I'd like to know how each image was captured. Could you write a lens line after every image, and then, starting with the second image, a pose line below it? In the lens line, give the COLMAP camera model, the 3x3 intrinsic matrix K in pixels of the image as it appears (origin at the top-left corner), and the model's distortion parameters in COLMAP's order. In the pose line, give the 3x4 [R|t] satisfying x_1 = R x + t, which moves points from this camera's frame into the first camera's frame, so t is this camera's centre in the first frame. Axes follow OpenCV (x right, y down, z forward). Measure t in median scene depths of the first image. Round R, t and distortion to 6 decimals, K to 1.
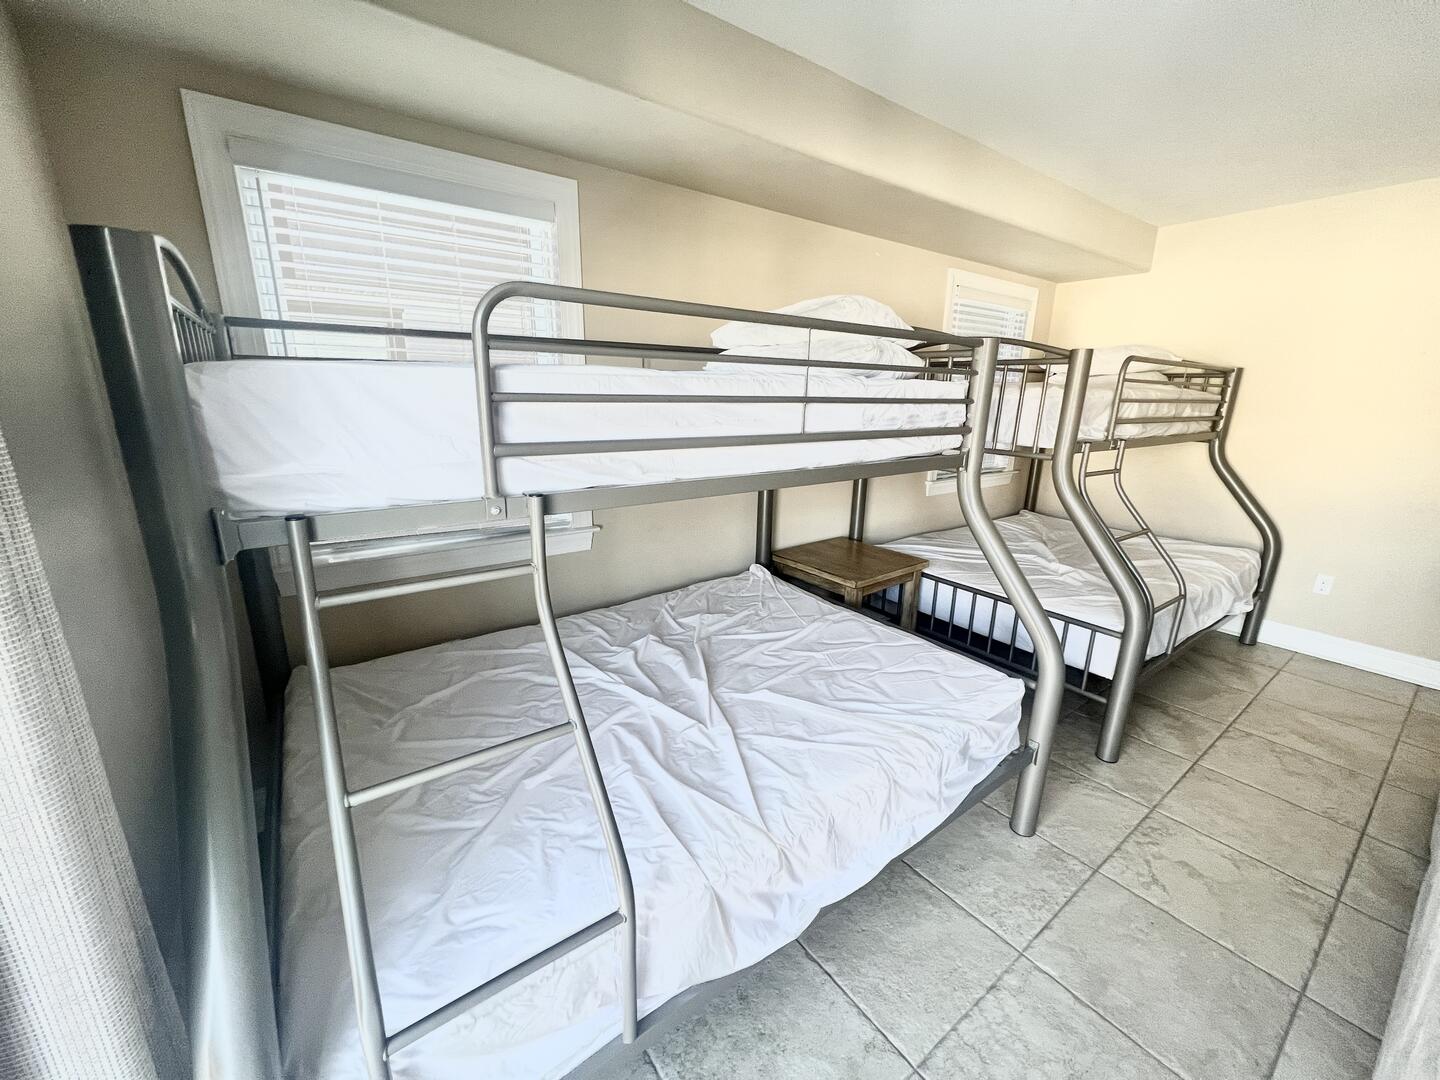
lens RADIAL K [[569.2, 0, 718.4], [0, 569.2, 535.3], [0, 0, 1]] dist [-0.001989, 0.000232]
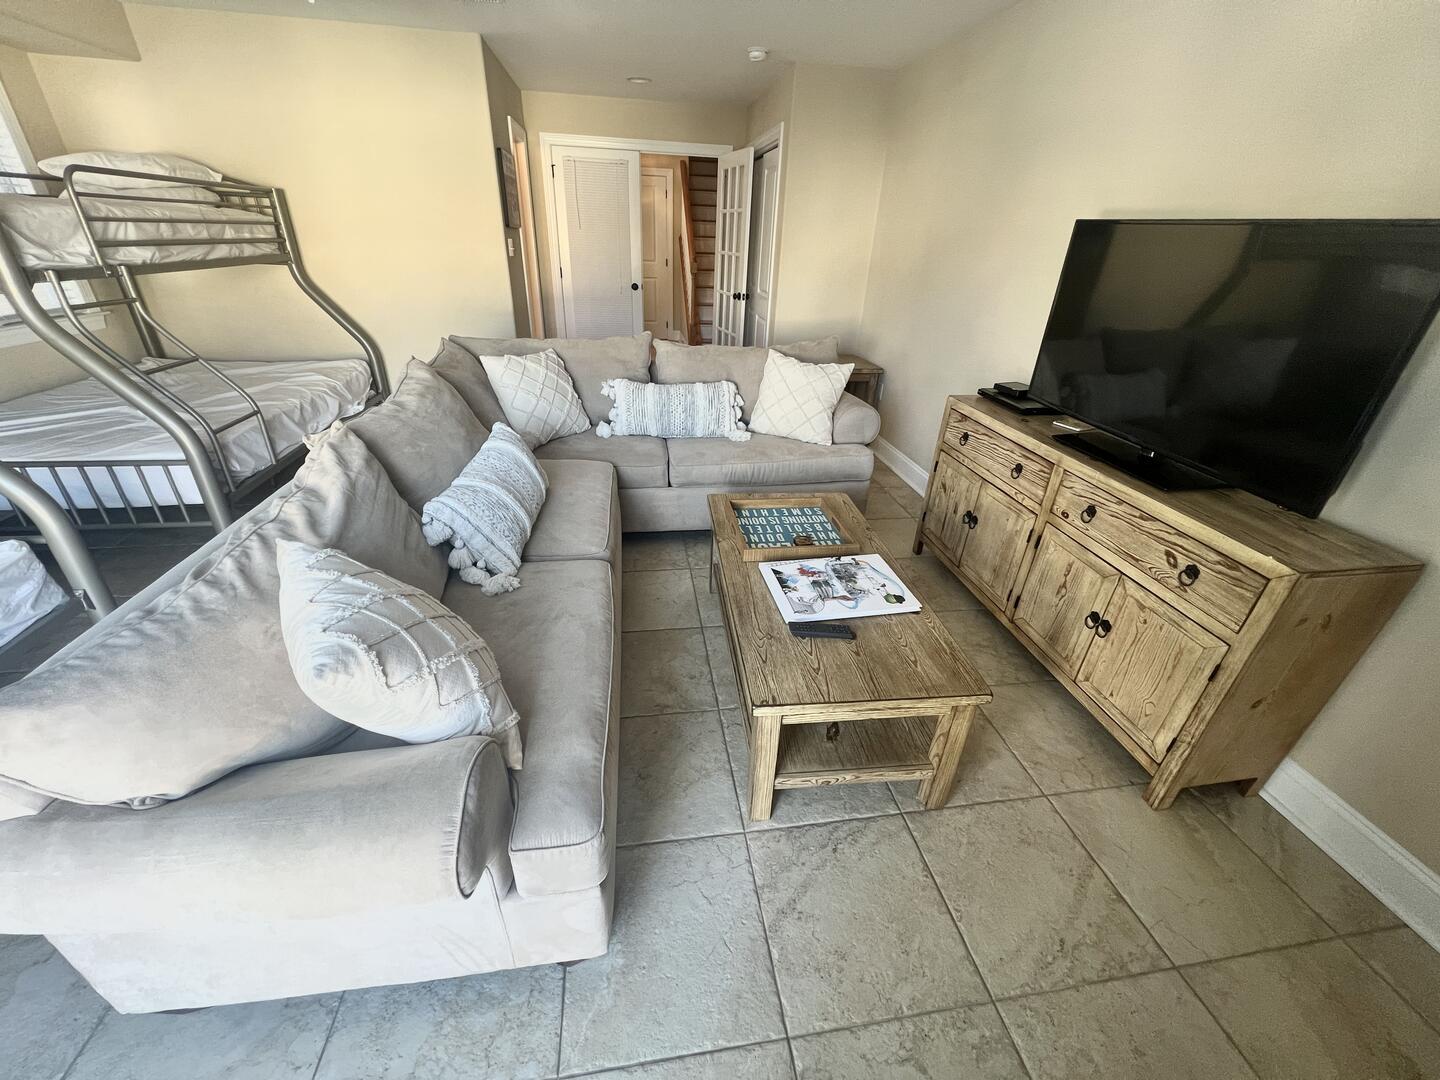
lens RADIAL K [[569.2, 0, 714.5], [0, 569.2, 536.4], [0, 0, 1]] dist [-0.001989, 0.000232]
pose [[0.460467, -0.415040, 0.784673, 0.240053], [0.189473, 0.909546, 0.369901, 0.086400], [-0.867220, -0.021653, 0.497455, -0.364253]]
